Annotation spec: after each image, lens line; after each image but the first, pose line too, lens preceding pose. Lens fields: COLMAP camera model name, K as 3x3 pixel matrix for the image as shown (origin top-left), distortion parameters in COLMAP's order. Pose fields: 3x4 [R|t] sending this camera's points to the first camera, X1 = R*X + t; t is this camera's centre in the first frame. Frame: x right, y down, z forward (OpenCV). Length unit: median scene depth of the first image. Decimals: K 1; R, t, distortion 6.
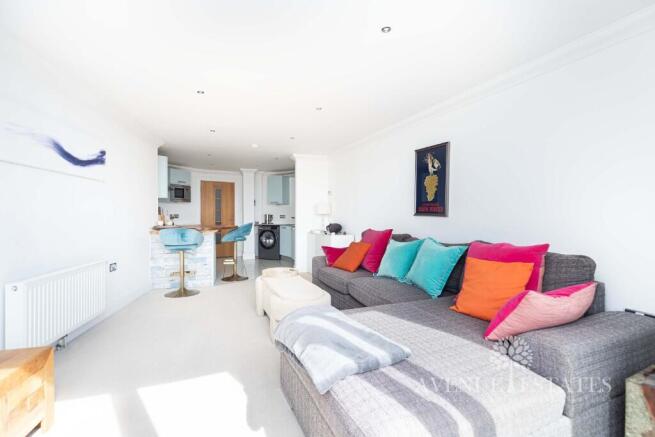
lens RADIAL K [[299.0, 0, 328.6], [0, 299.0, 215.1], [0, 0, 1]] dist [-0.001522, -0.001687]
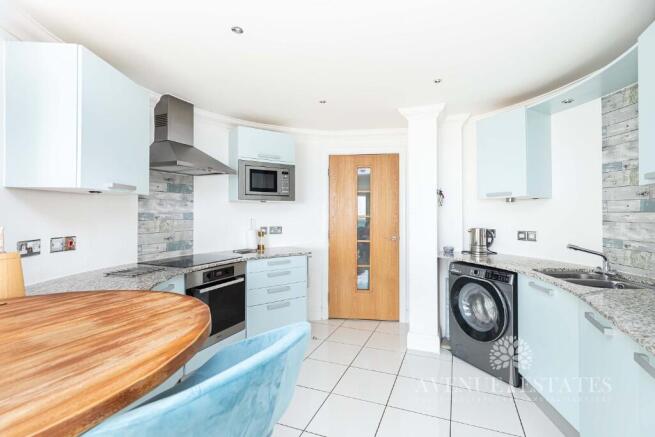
lens RADIAL K [[306.1, 0, 344.2], [0, 306.1, 206.4], [0, 0, 1]] dist [-0.001602, -0.000400]
pose [[0.791275, -0.016468, -0.611238, -0.110680], [0.006666, 0.999810, -0.018307, -0.023973], [0.611424, 0.010411, 0.791235, 0.635790]]
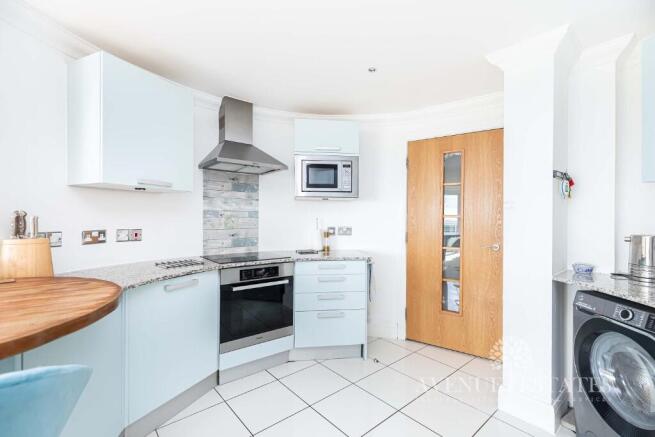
lens RADIAL K [[299.0, 0, 324.7], [0, 299.0, 215.9], [0, 0, 1]] dist [-0.001522, -0.001687]
pose [[0.393953, -0.006508, -0.919108, -0.109713], [0.003046, 0.999979, -0.005775, -0.015468], [0.919126, -0.000525, 0.393964, 0.753102]]
